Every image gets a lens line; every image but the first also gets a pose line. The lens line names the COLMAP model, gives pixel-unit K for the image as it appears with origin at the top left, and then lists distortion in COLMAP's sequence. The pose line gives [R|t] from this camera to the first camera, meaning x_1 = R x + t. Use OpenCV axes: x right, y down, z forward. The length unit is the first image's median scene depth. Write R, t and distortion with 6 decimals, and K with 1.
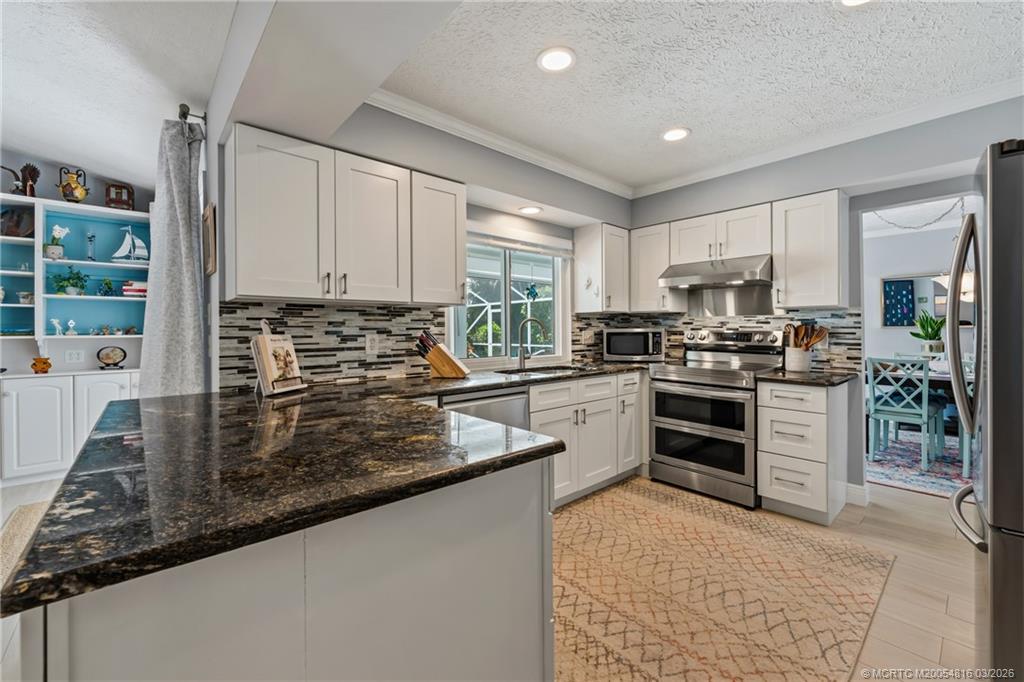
lens RADIAL K [[419.5, 0, 517.0], [0, 419.5, 331.0], [0, 0, 1]] dist [0.000747, -0.000565]
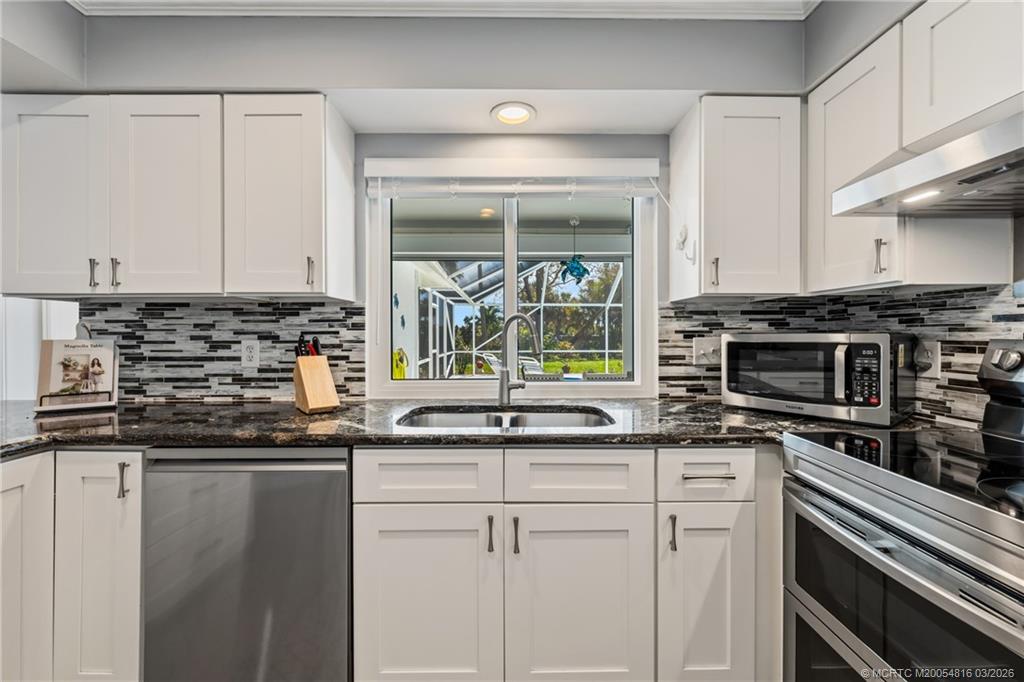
lens RADIAL K [[419.5, 0, 510.5], [0, 419.5, 336.0], [0, 0, 1]] dist [0.000747, -0.000565]
pose [[0.745949, 0.006939, -0.665967, 0.519378], [-0.005438, 0.999976, 0.004328, -0.005899], [0.665980, 0.000393, 0.745969, 0.785754]]
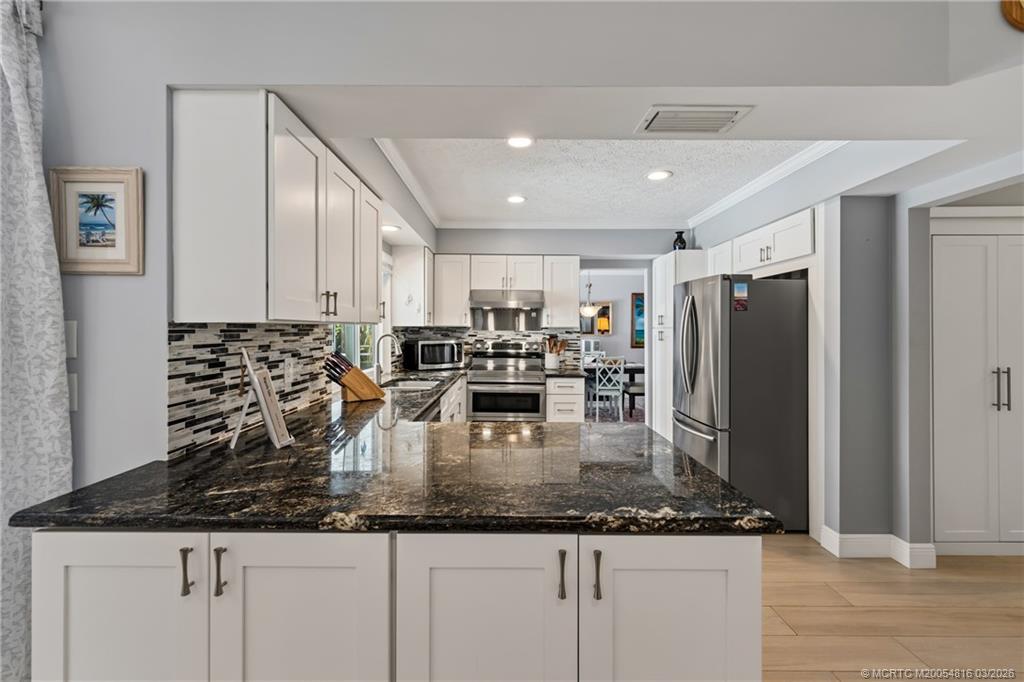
lens RADIAL K [[419.5, 0, 508.7], [0, 419.5, 330.8], [0, 0, 1]] dist [0.000747, -0.000565]
pose [[0.669282, 0.002752, 0.743004, -0.701724], [-0.002186, 0.999996, -0.001735, -0.048336], [-0.743005, -0.000463, 0.669285, 0.128928]]
